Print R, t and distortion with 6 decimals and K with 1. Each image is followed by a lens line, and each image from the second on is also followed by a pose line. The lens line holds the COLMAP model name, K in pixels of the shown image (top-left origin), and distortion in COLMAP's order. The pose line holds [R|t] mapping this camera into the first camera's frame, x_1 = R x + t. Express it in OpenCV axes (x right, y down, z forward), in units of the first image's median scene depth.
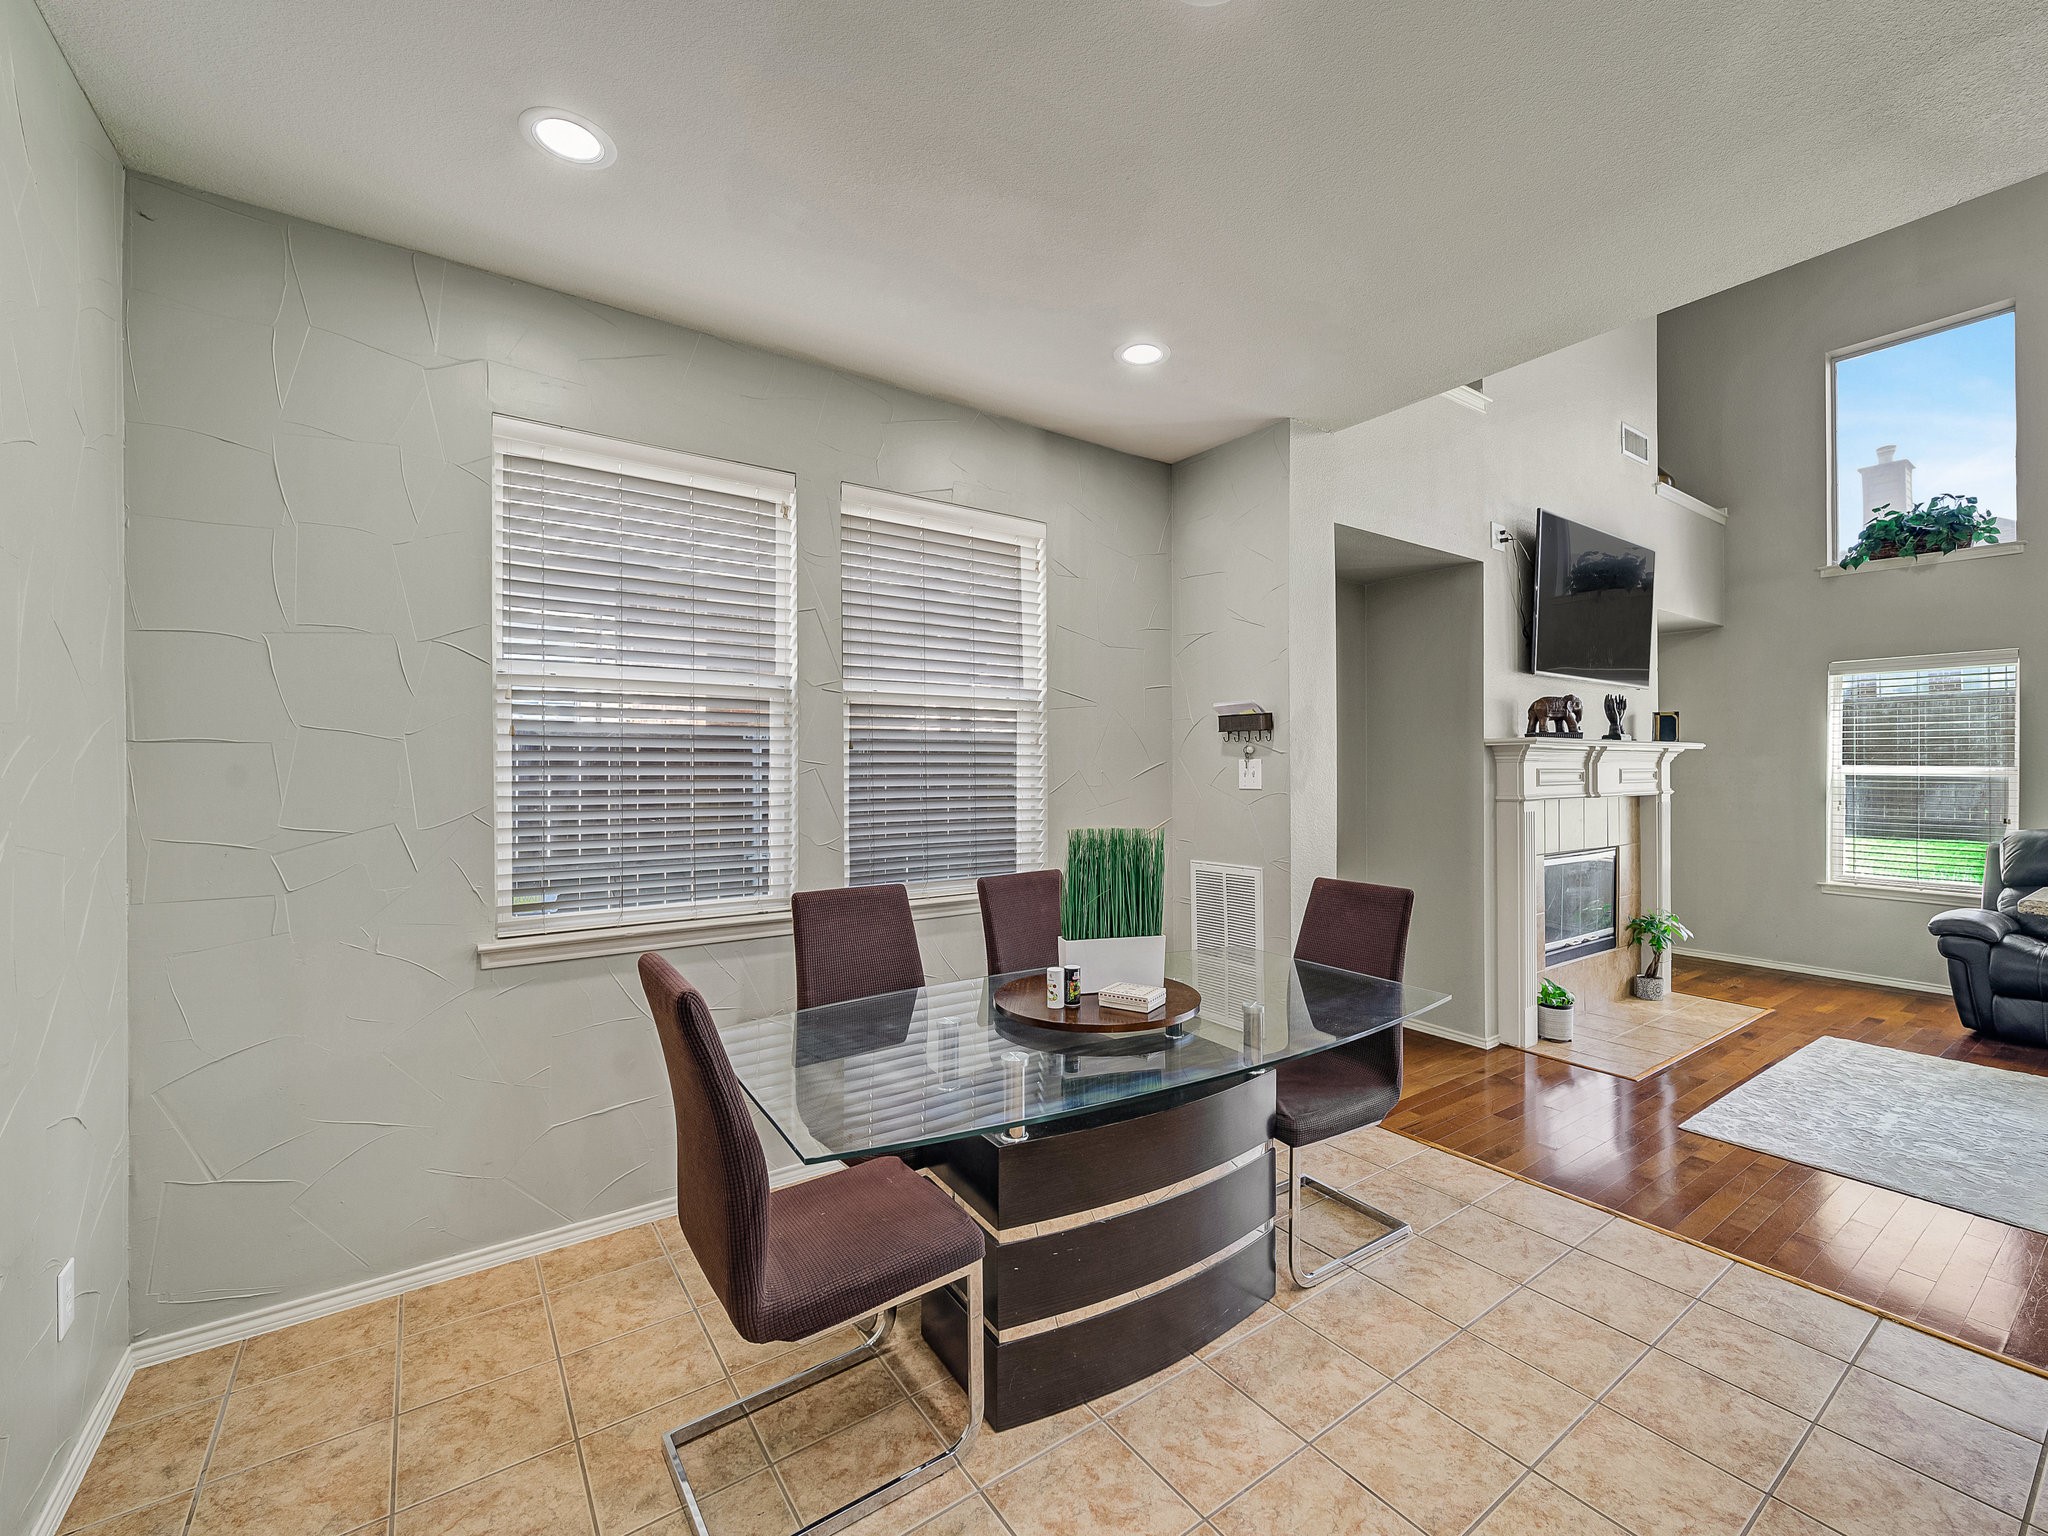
lens RADIAL K [[853.7, 0, 1024.0], [0, 853.7, 768.0], [0, 0, 1]] dist [-0.000082, -0.000209]
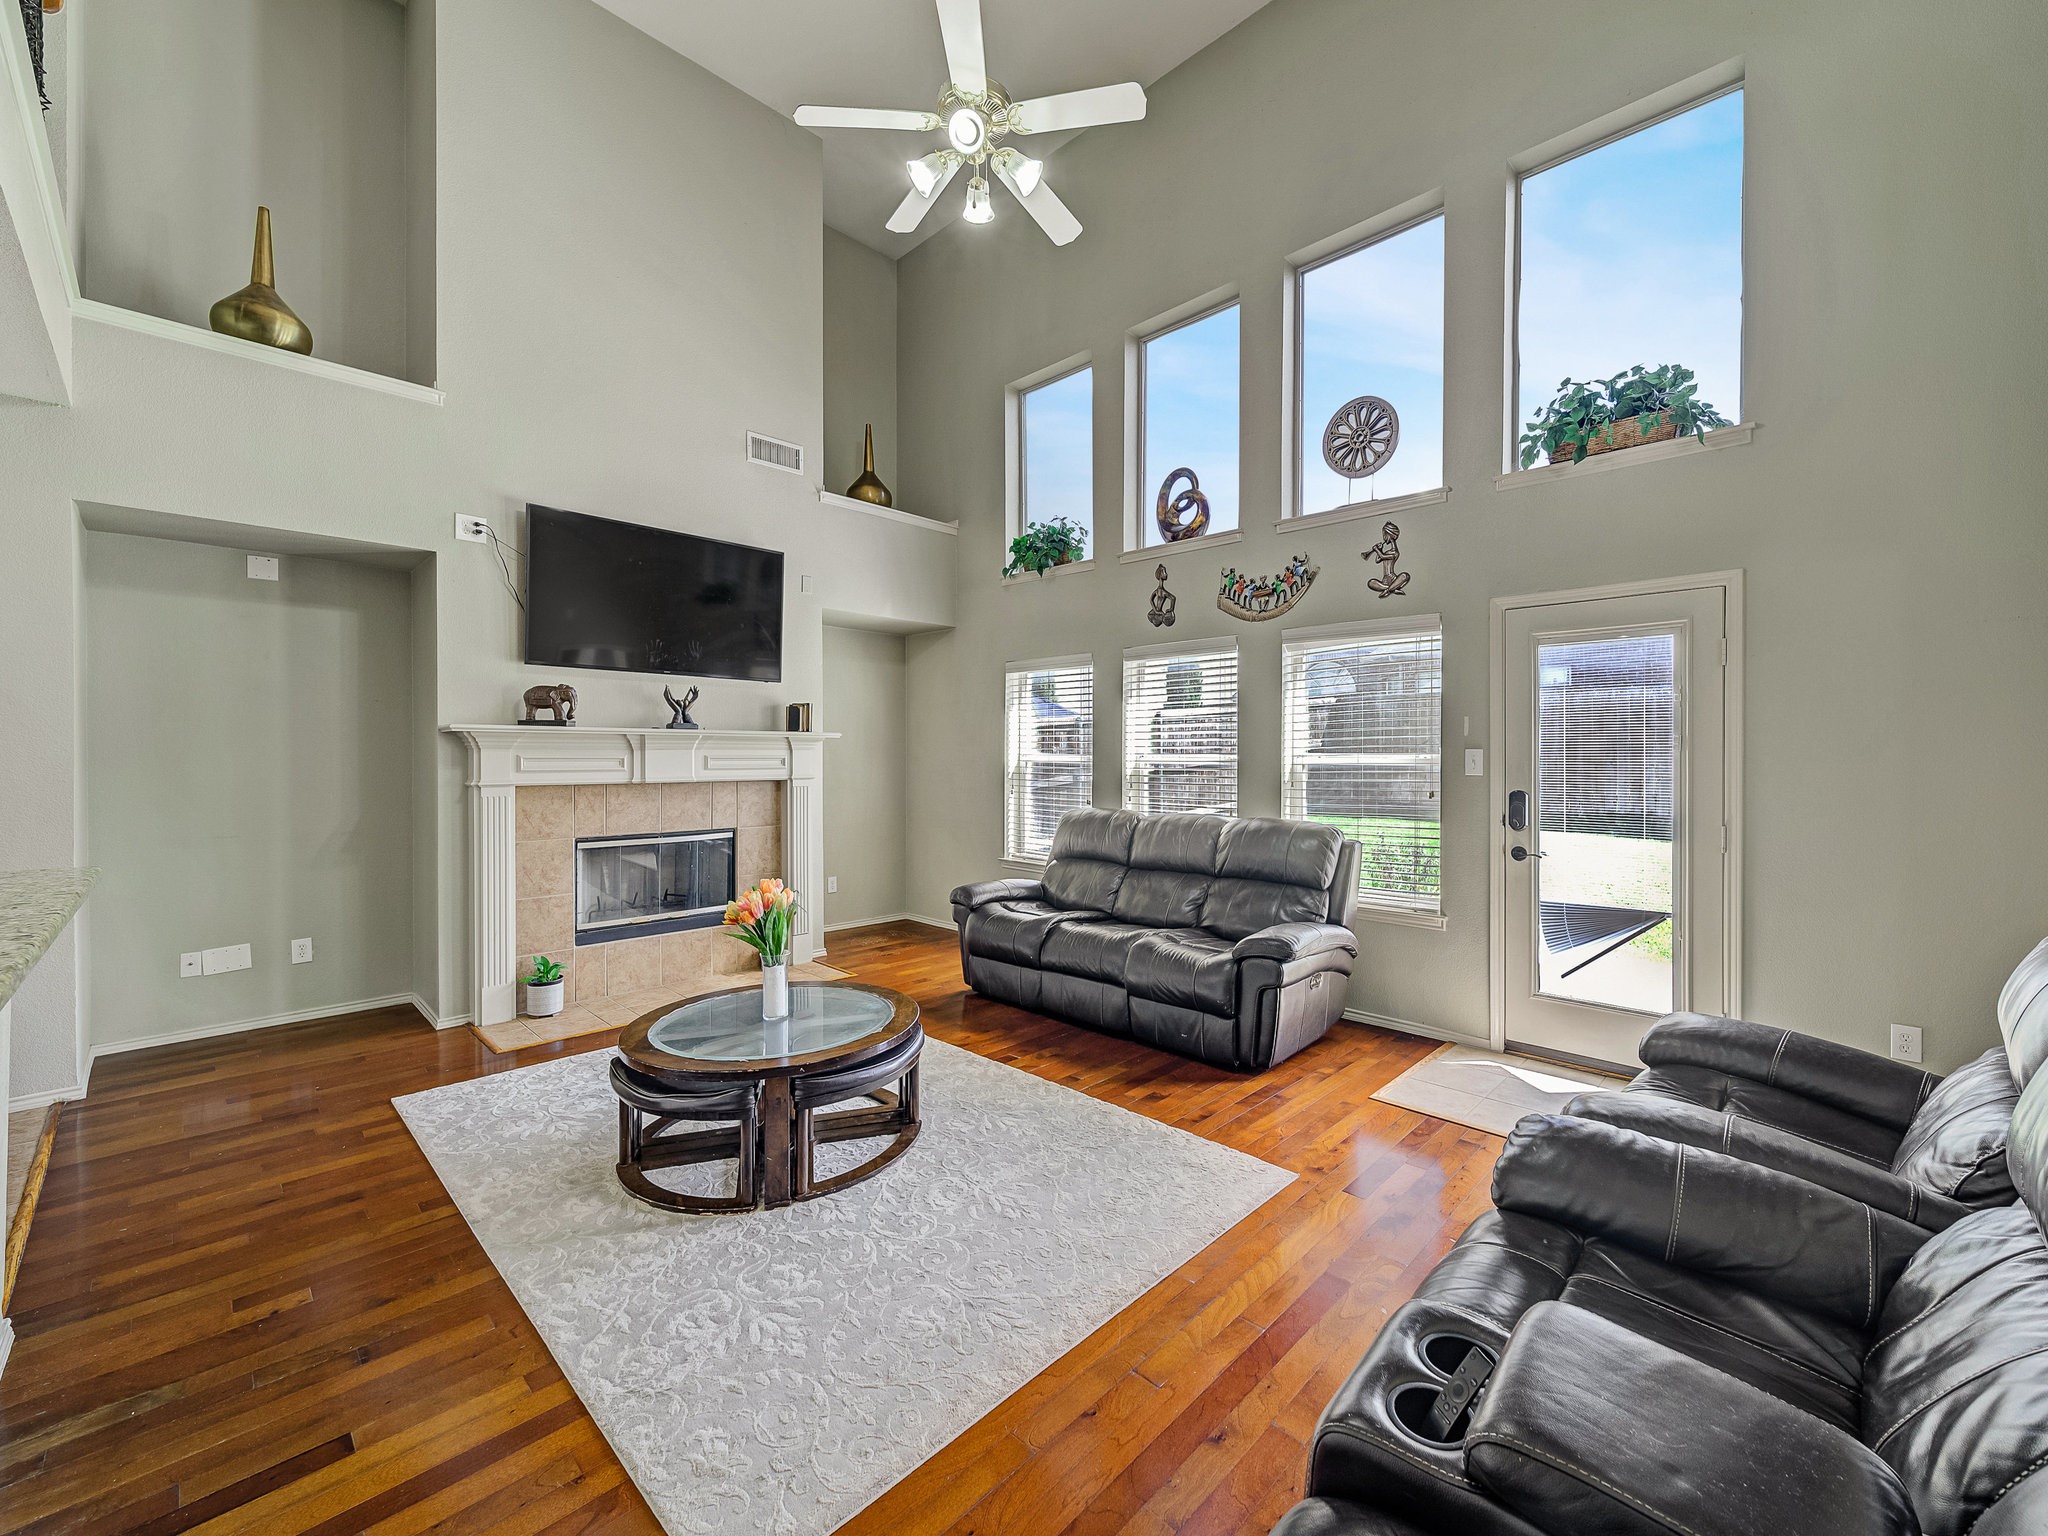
lens RADIAL K [[843.8, 0, 1030.6], [0, 843.8, 755.7], [0, 0, 1]] dist [0.001317, 0.000094]
pose [[0.981544, 0.003888, 0.191199, 1.006234], [-0.004828, 0.999978, 0.004451, -0.006222], [-0.191178, -0.005292, 0.981541, -0.123212]]
